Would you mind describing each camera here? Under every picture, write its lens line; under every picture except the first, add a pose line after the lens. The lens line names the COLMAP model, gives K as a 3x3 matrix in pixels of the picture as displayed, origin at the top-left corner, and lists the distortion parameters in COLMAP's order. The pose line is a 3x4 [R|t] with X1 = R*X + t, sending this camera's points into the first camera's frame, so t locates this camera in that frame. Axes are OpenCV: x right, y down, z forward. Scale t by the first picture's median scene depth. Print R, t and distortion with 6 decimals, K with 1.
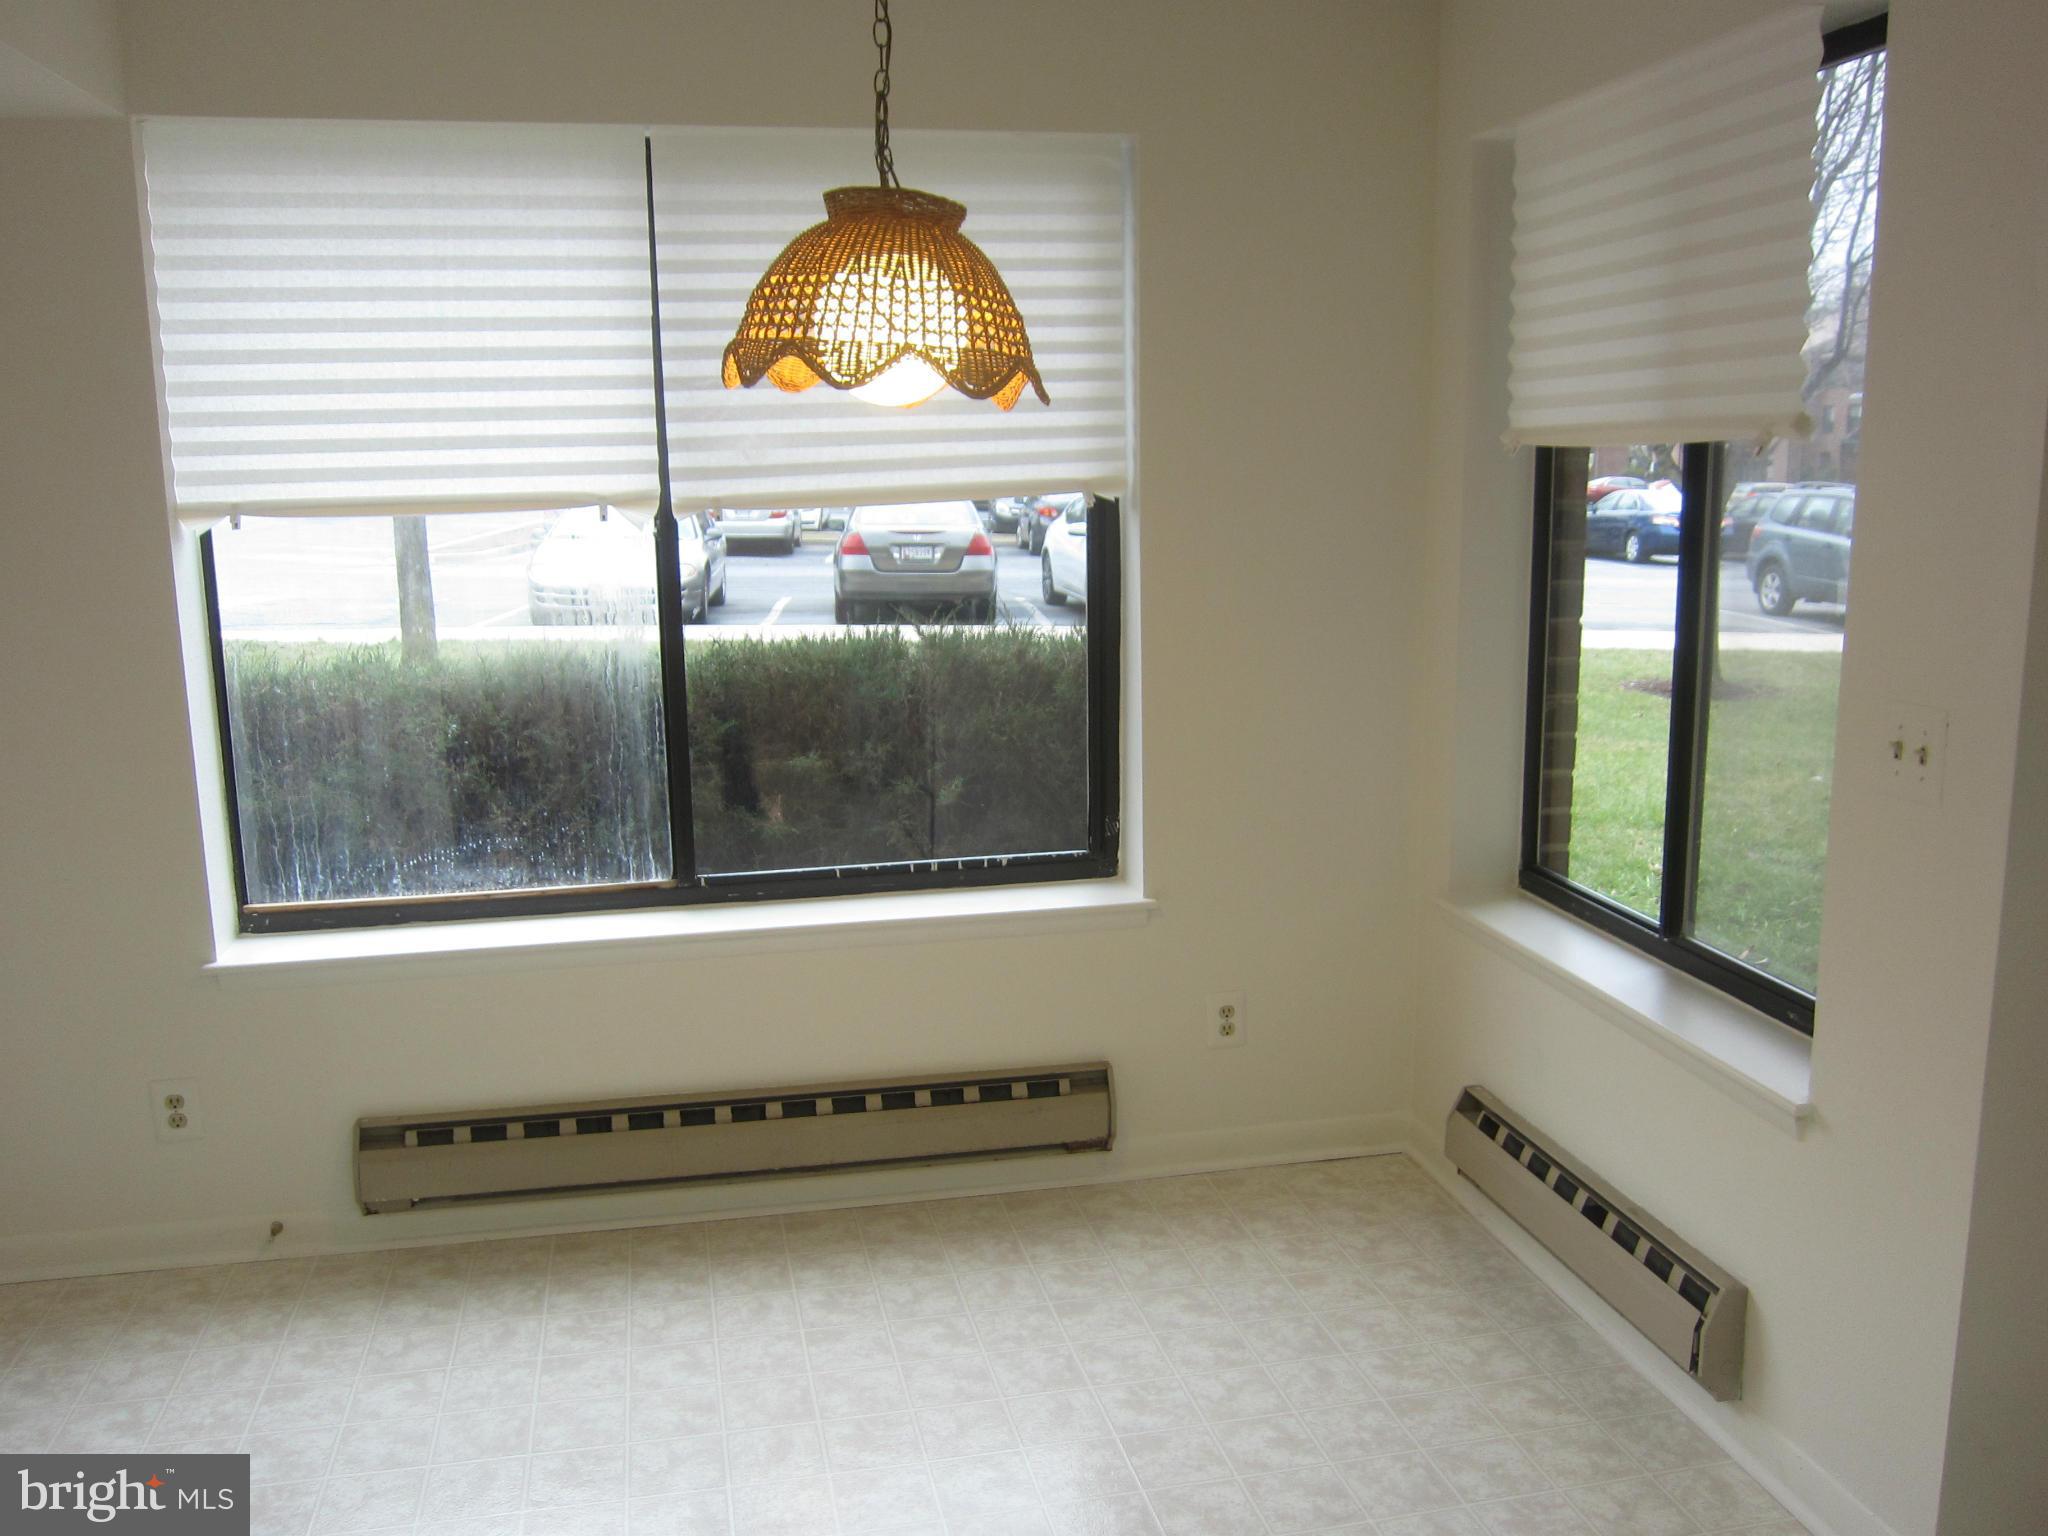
lens RADIAL K [[1687.1, 0, 1024.0], [0, 1687.1, 768.0], [0, 0, 1]] dist [-0.076055, 0.040387]
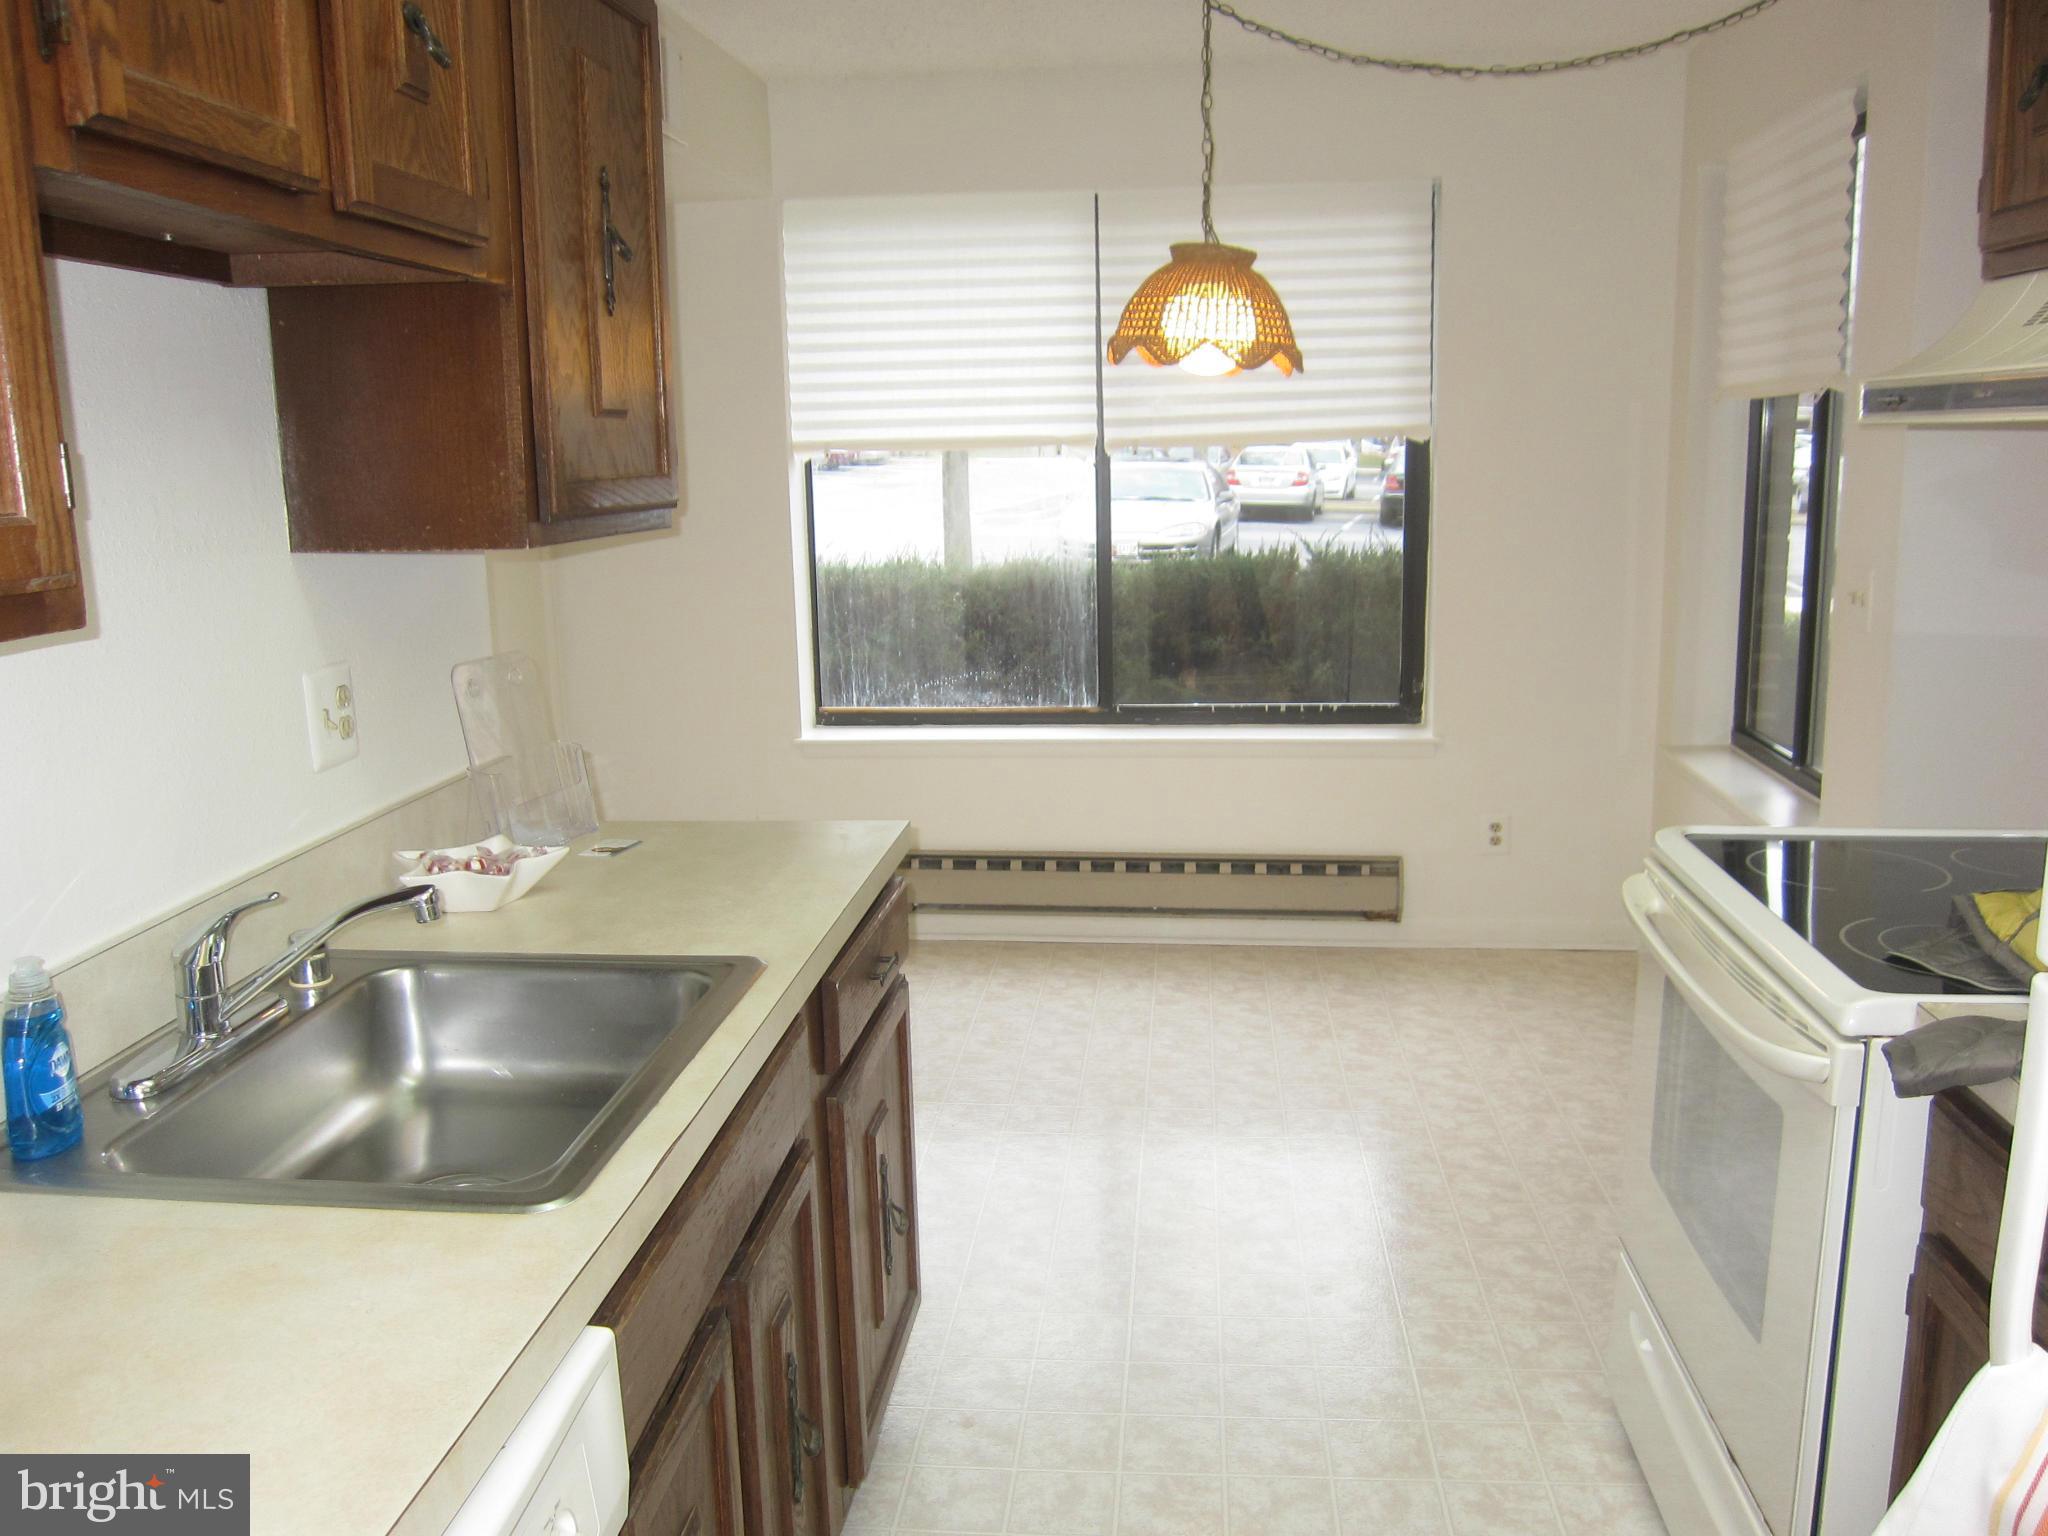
lens RADIAL K [[1687.1, 0, 1024.0], [0, 1687.1, 768.0], [0, 0, 1]] dist [-0.076055, 0.040387]
pose [[0.950815, 0.054644, -0.304901, 0.187067], [-0.049818, 0.998480, 0.023592, 0.094727], [0.305726, -0.007242, 0.952092, -0.423770]]
